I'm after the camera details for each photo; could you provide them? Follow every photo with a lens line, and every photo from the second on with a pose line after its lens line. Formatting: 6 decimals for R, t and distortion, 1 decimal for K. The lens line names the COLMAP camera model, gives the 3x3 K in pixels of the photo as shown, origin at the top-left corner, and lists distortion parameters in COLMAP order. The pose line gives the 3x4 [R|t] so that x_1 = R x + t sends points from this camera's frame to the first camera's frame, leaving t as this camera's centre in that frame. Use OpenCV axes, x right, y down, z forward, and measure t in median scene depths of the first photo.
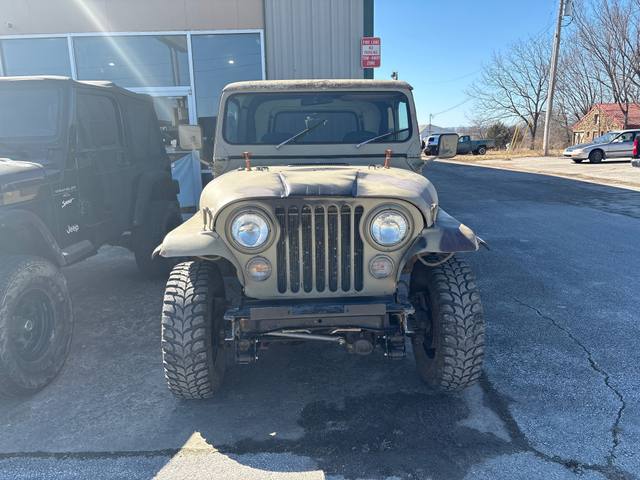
lens RADIAL K [[488.0, 0, 318.8], [0, 488.0, 237.6], [0, 0, 1]] dist [0.087127, -0.106792]
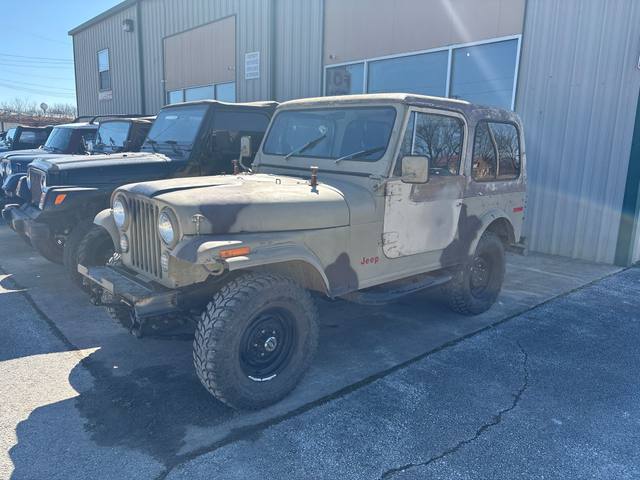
lens RADIAL K [[488.0, 0, 318.8], [0, 488.0, 237.6], [0, 0, 1]] dist [0.087127, -0.106792]
pose [[0.656765, 0.180563, -0.732159, 1.129014], [-0.194304, 0.978647, 0.067056, -0.134044], [0.728633, 0.098221, 0.677825, 0.441239]]
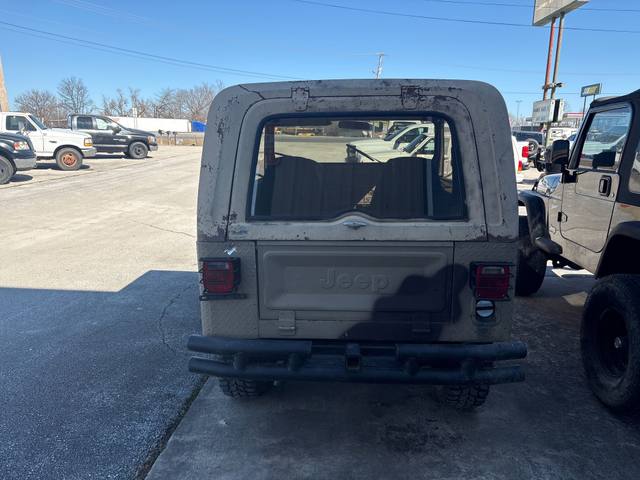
lens RADIAL K [[488.0, 0, 318.8], [0, 488.0, 237.6], [0, 0, 1]] dist [0.087127, -0.106792]
pose [[-0.995754, 0.009872, 0.091522, -0.052287], [0.044323, 0.922812, 0.382693, -0.678973], [-0.080680, 0.385125, -0.919331, 3.050227]]
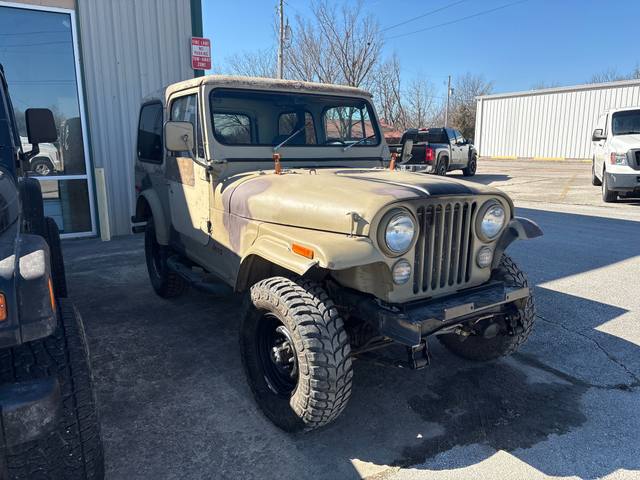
lens RADIAL K [[488.0, 0, 318.8], [0, 488.0, 237.6], [0, 0, 1]] dist [0.087127, -0.106792]
pose [[0.843954, -0.081134, 0.530244, -0.724435], [0.088986, 0.995975, 0.010763, -0.026995], [-0.528983, 0.038101, 0.847777, 0.239020]]
